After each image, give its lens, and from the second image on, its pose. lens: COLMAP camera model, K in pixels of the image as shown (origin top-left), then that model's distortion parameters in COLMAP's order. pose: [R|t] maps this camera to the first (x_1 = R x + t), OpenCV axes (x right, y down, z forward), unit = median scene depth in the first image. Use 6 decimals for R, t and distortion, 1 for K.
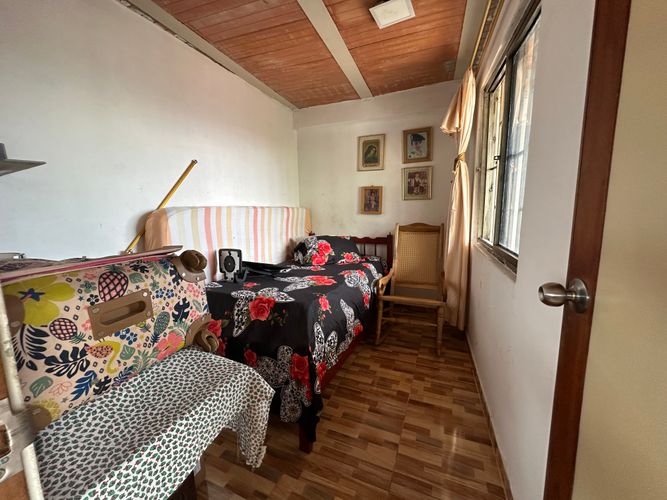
lens RADIAL K [[267.3, 0, 333.4], [0, 267.3, 248.8], [0, 0, 1]] dist [-0.000861, 0.000211]
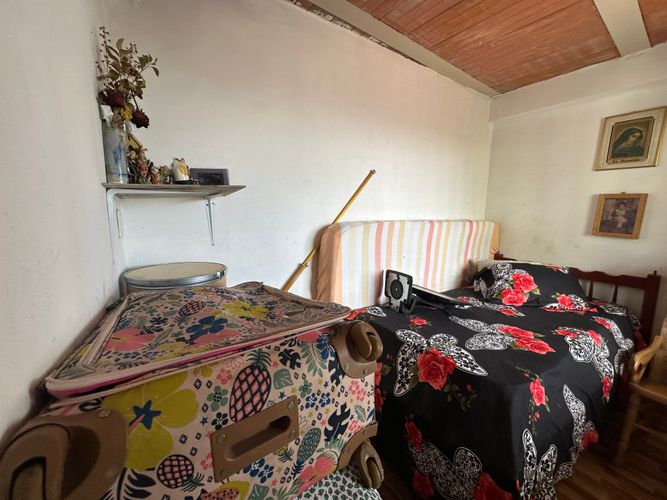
lens RADIAL K [[267.3, 0, 333.4], [0, 267.3, 248.8], [0, 0, 1]] dist [-0.000861, 0.000211]
pose [[0.830388, 0.108062, -0.546606, -0.113353], [-0.110308, 0.993479, 0.028830, -0.083804], [0.546157, 0.036354, 0.836893, 0.184376]]
